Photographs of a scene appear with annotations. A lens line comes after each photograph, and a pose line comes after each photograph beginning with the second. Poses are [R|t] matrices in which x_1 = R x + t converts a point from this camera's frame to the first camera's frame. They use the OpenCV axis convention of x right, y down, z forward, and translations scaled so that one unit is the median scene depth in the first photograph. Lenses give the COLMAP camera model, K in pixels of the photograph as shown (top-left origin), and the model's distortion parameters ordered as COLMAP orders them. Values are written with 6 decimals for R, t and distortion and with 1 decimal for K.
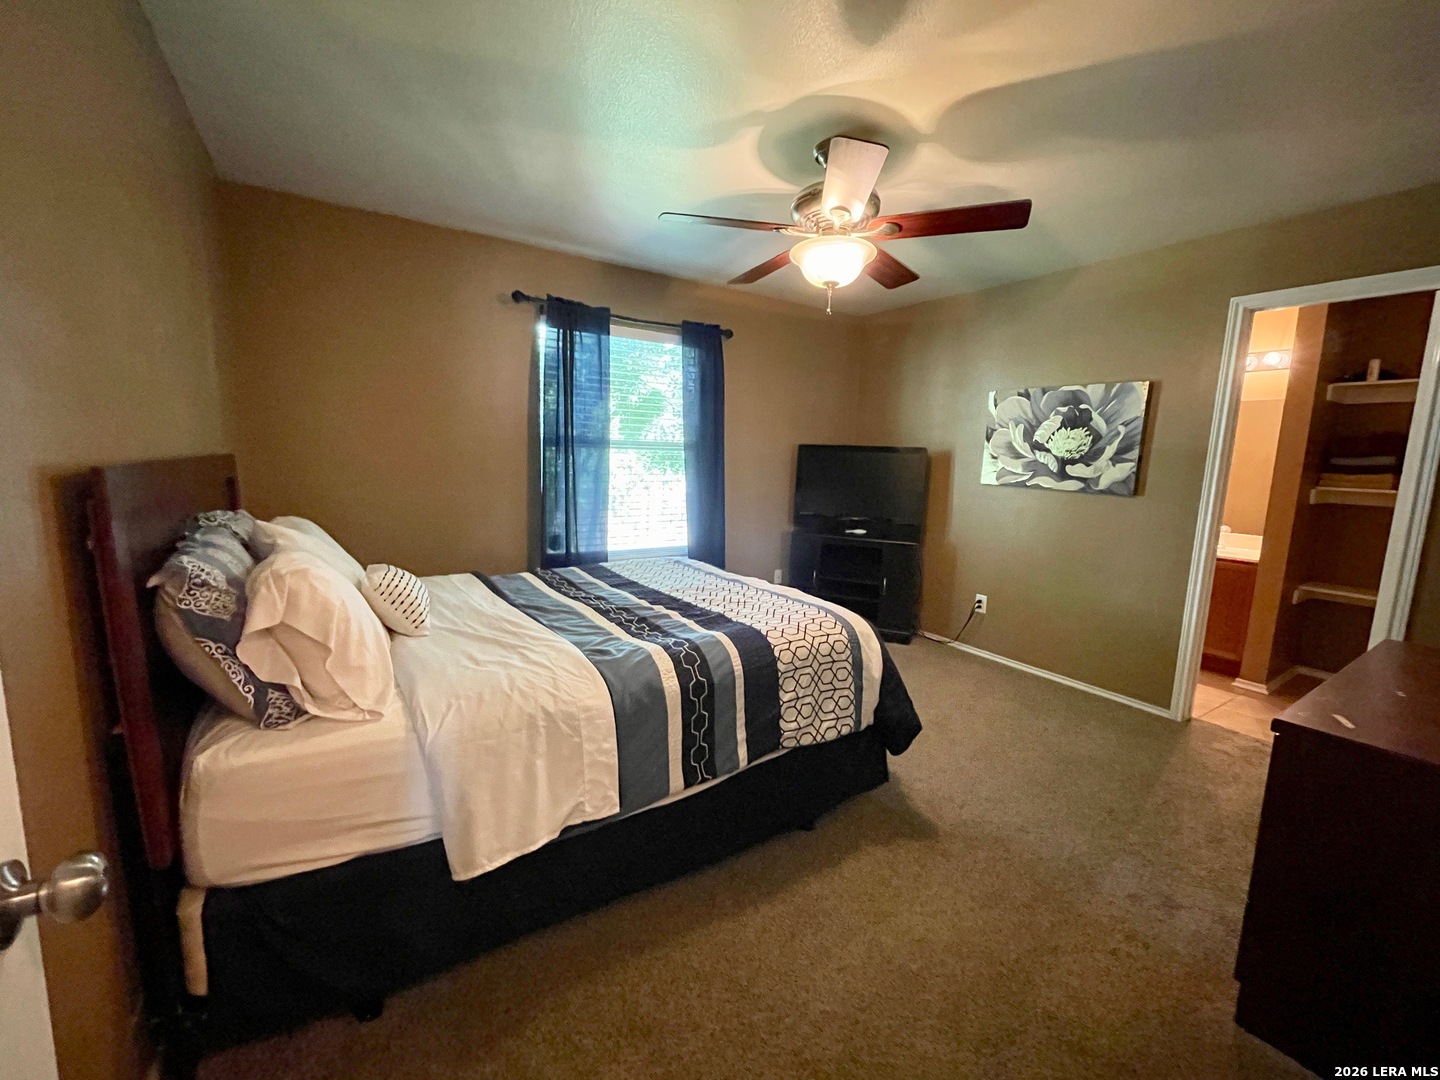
lens RADIAL K [[584.6, 0, 715.4], [0, 584.6, 536.5], [0, 0, 1]] dist [0.001538, -0.001143]
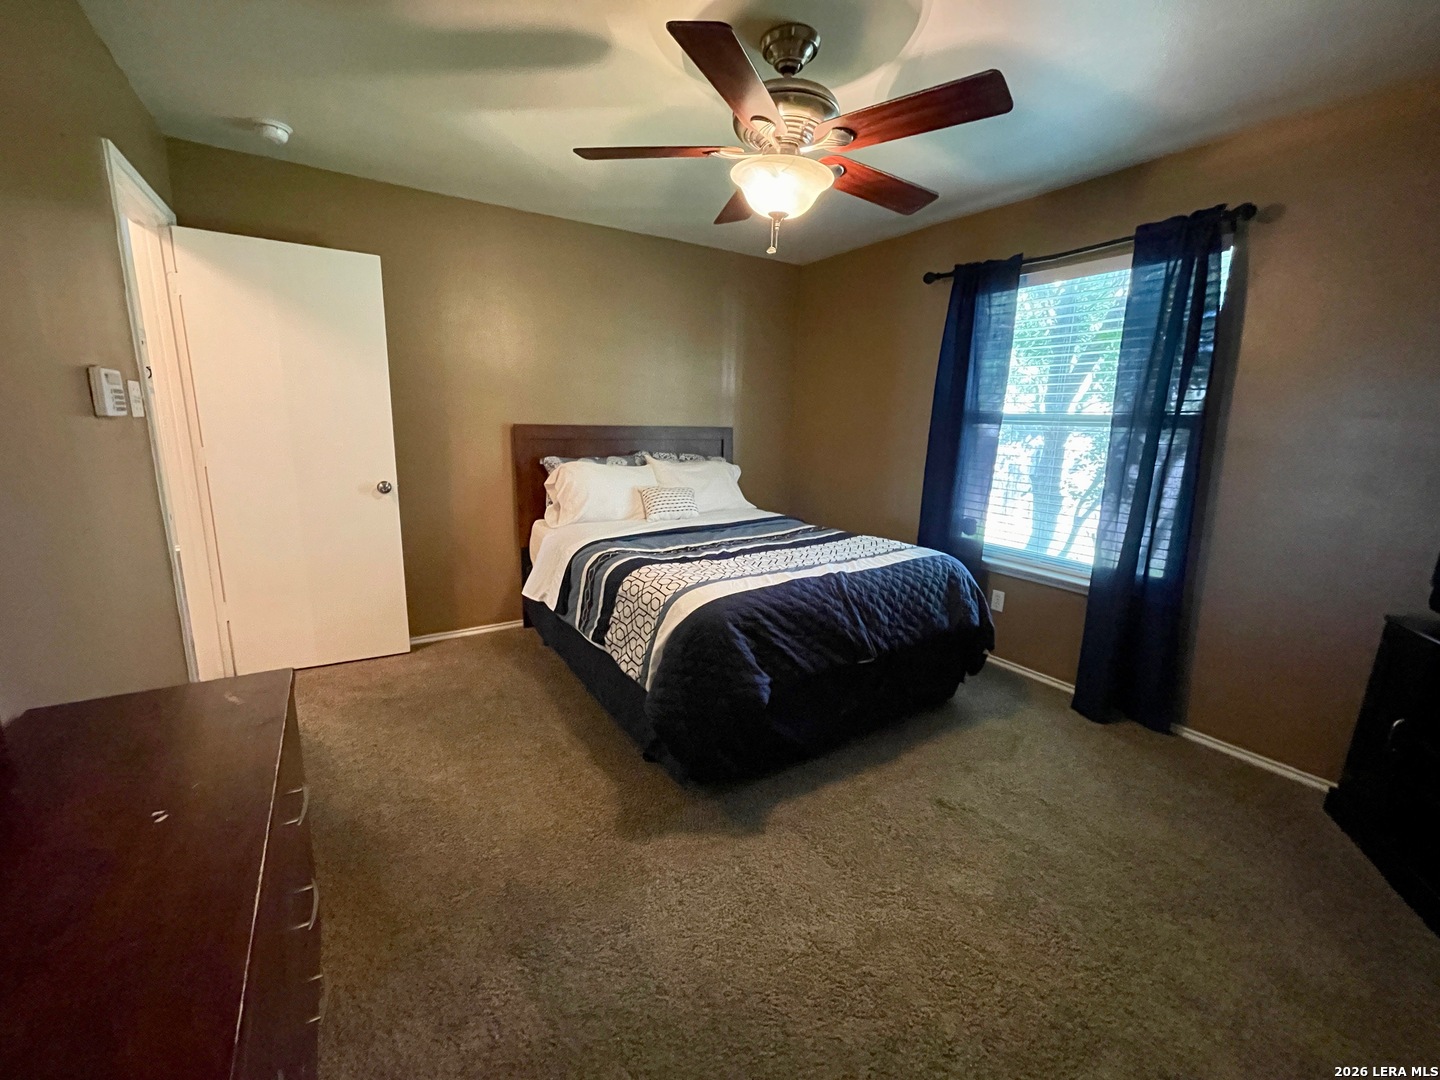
lens RADIAL K [[584.6, 0, 724.7], [0, 584.6, 541.4], [0, 0, 1]] dist [0.001538, -0.001143]
pose [[-0.002779, 0.178778, -0.983886, 0.710320], [-0.166644, 0.970049, 0.176734, -0.071670], [0.986013, 0.164450, 0.027096, 0.631246]]
